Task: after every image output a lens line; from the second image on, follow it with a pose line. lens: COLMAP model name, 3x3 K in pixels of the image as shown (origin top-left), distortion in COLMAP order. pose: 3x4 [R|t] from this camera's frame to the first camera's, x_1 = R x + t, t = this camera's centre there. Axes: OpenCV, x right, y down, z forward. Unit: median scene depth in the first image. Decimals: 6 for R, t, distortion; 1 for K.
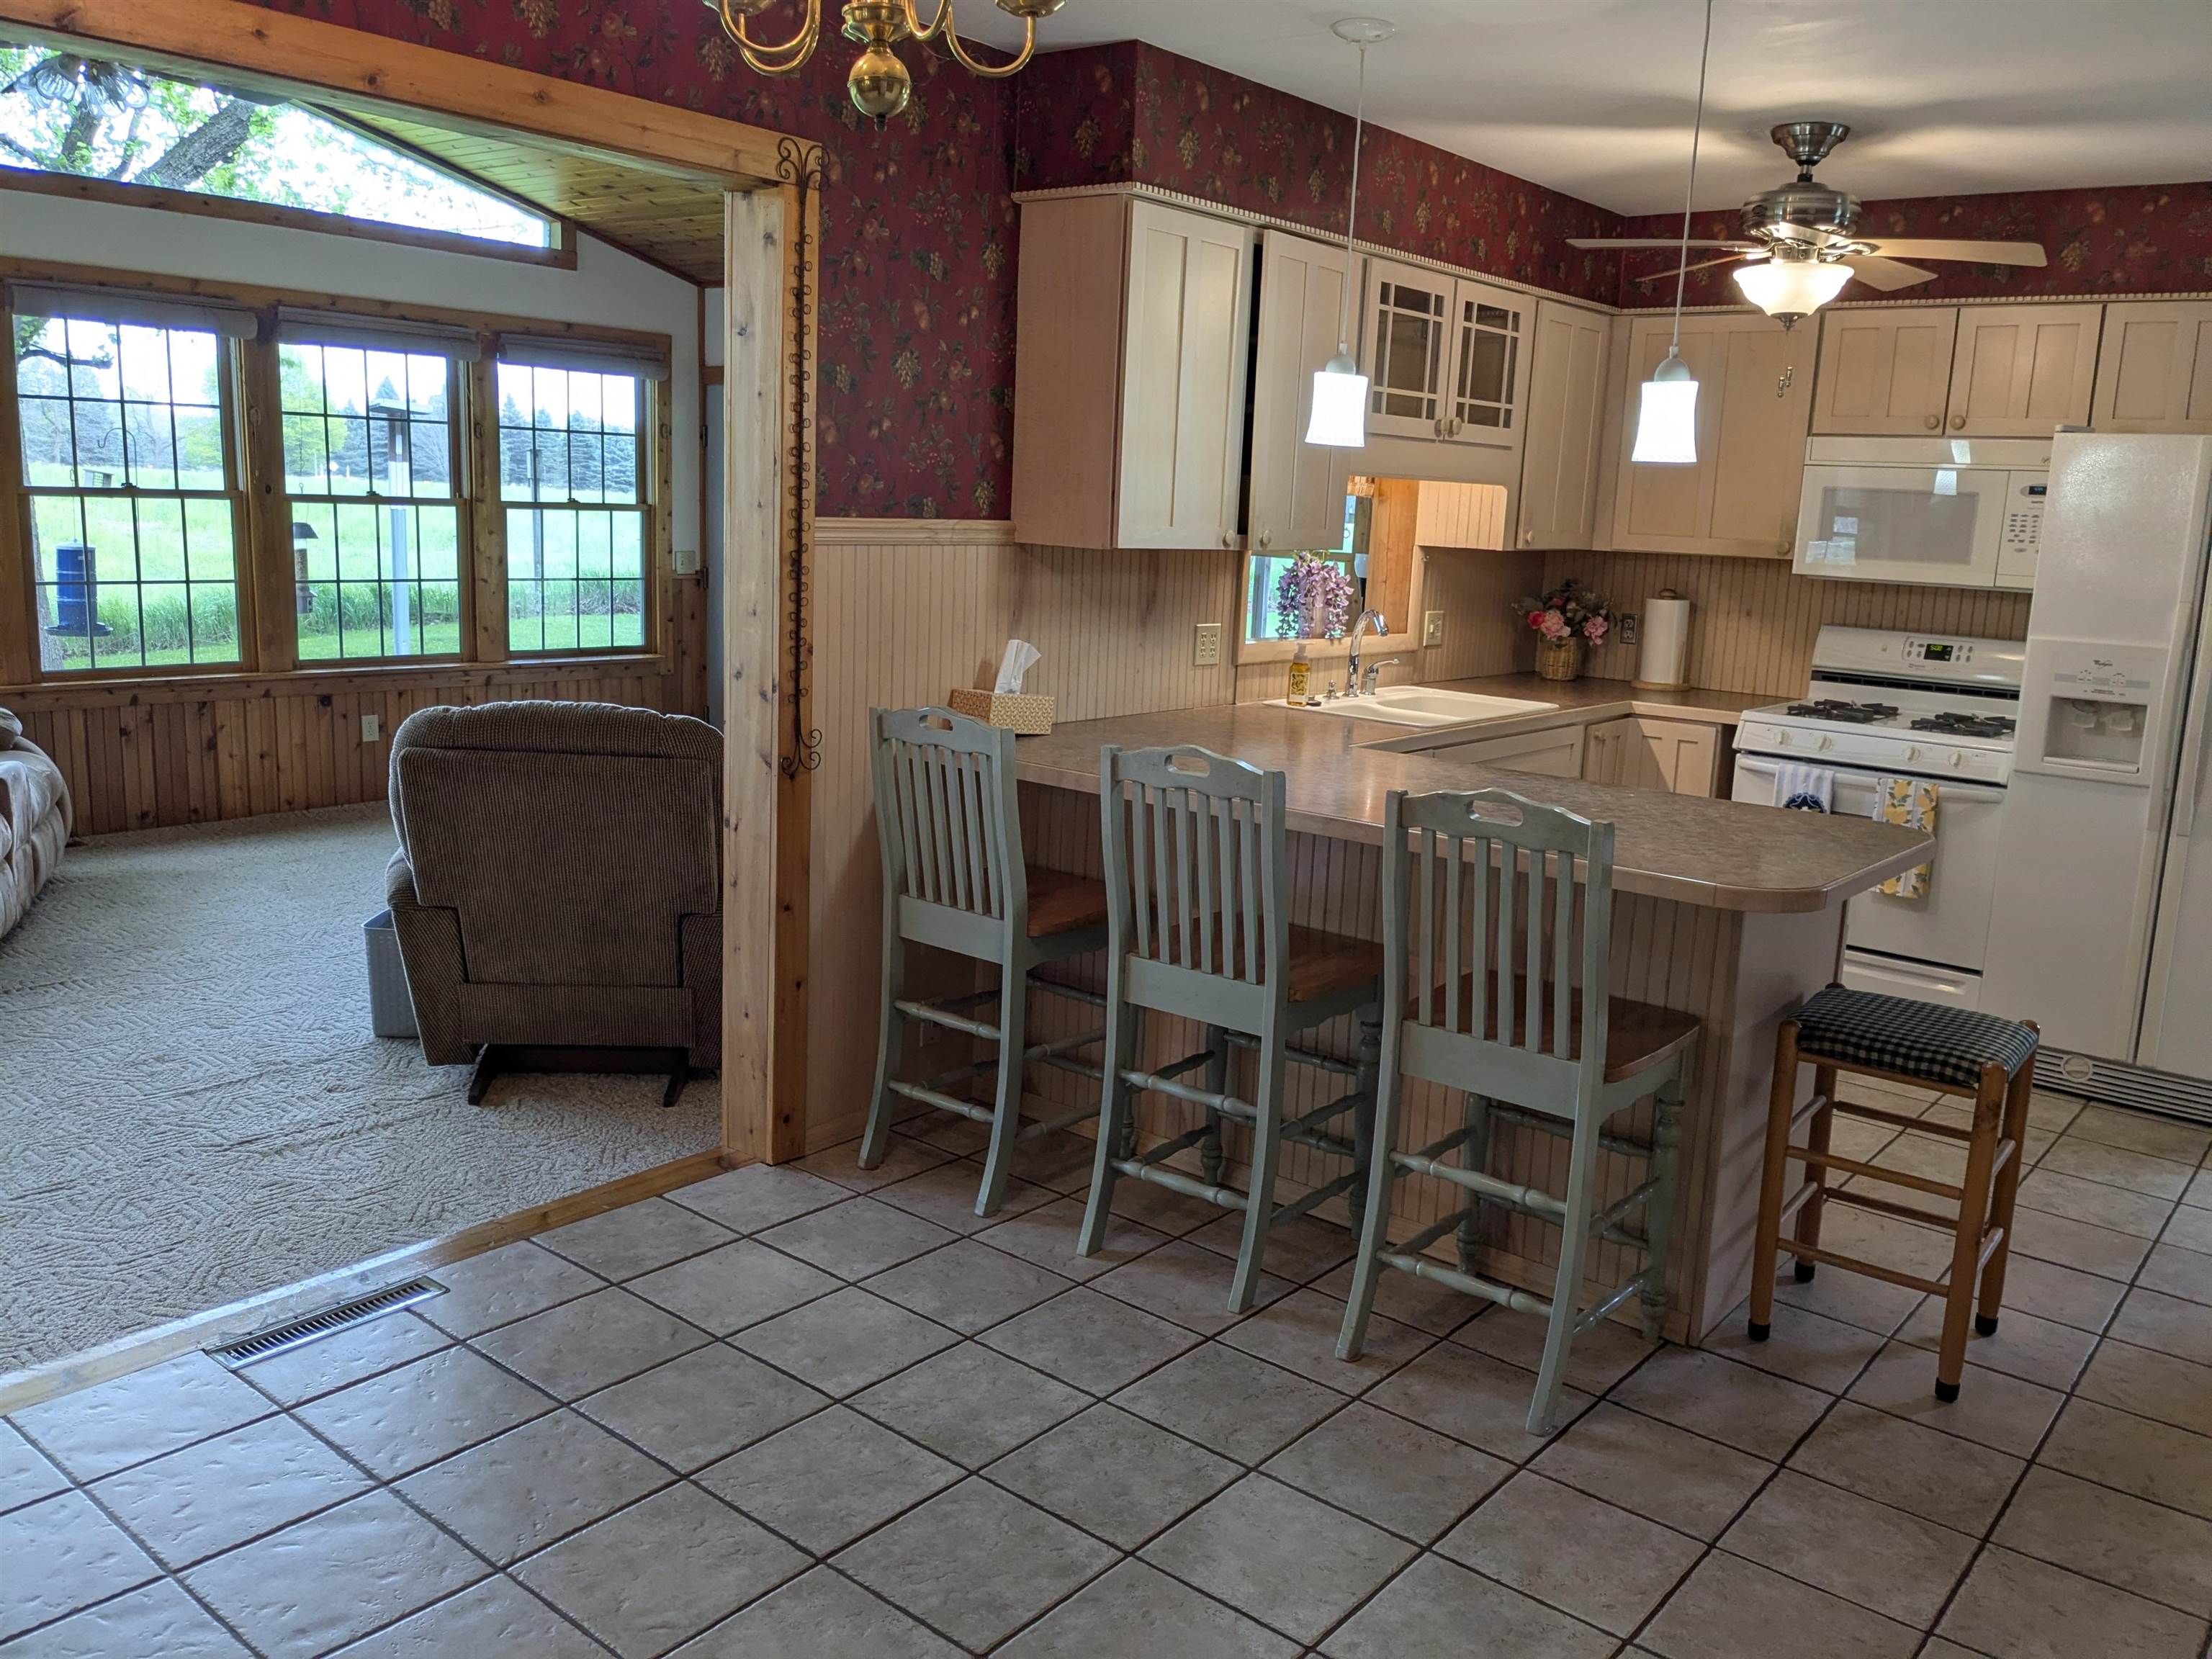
lens RADIAL K [[1763.8, 0, 1106.0], [0, 1763.8, 829.5], [0, 0, 1]] dist [-0.000136, -0.002319]
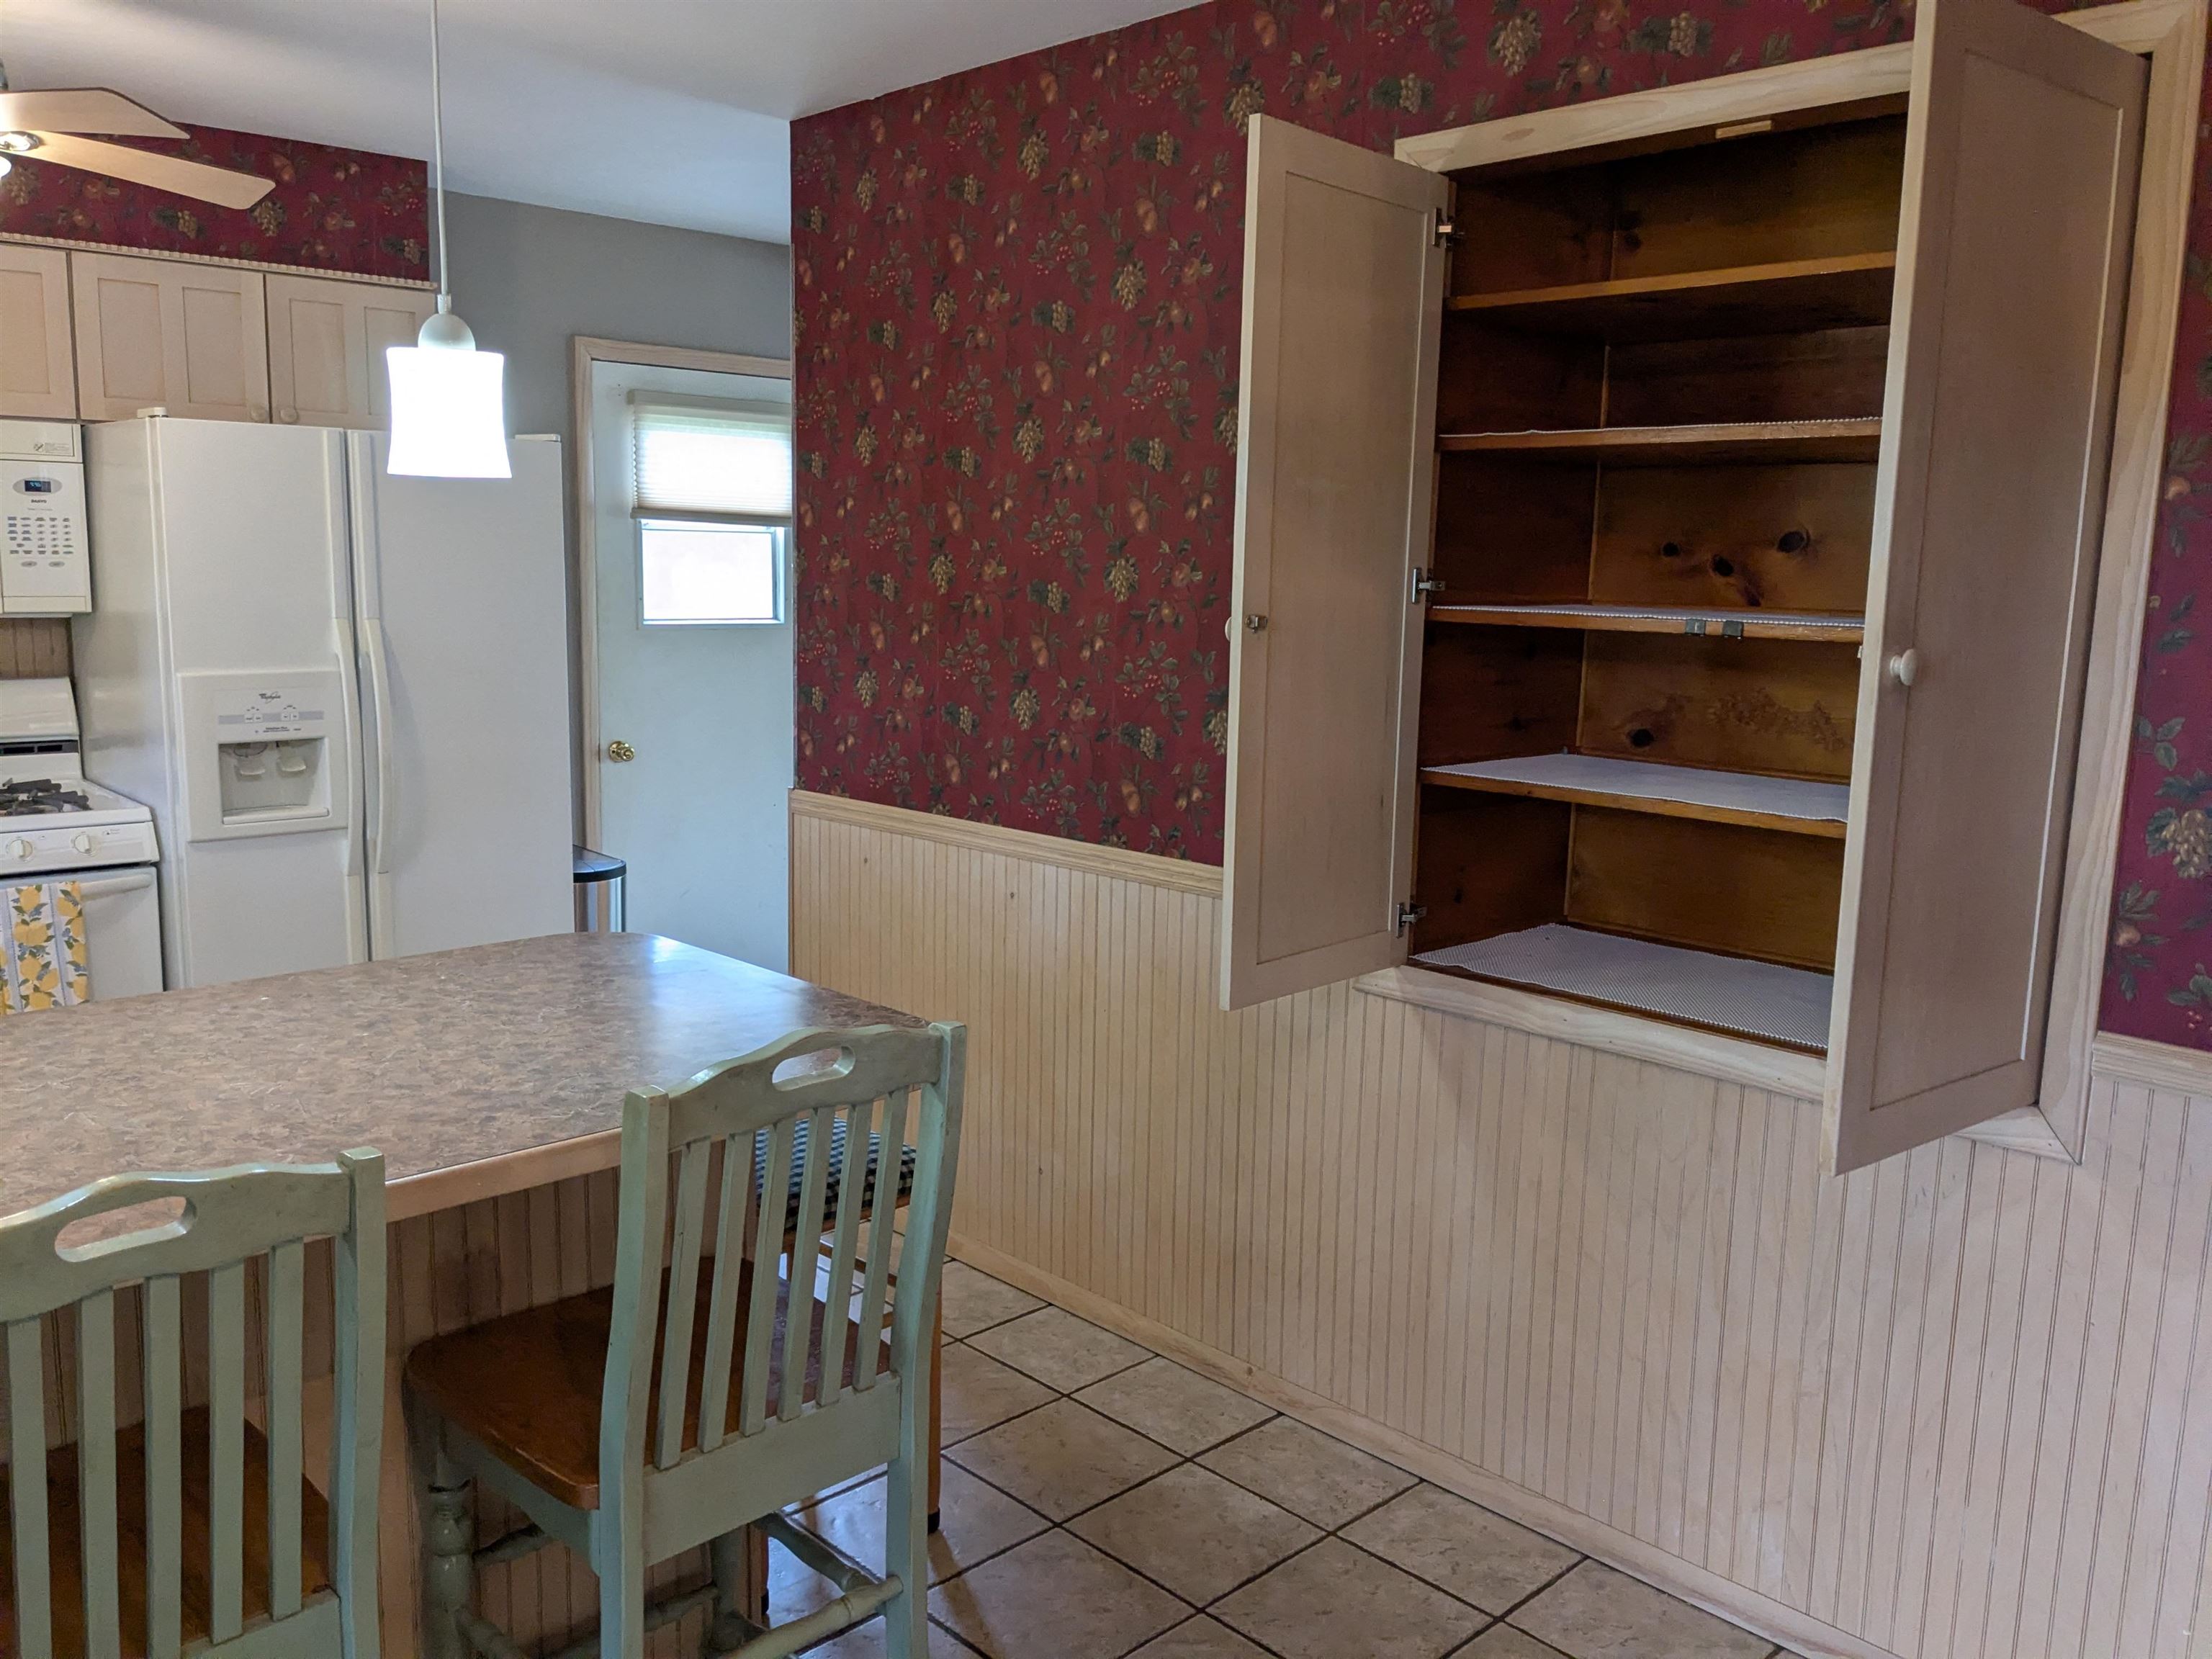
lens RADIAL K [[1763.8, 0, 1106.0], [0, 1763.8, 829.5], [0, 0, 1]] dist [-0.000136, -0.002319]
pose [[0.129216, -0.194933, 0.972268, -0.199229], [0.171152, 0.970157, 0.171763, -0.101767], [-0.976734, 0.144212, 0.158723, 0.454883]]
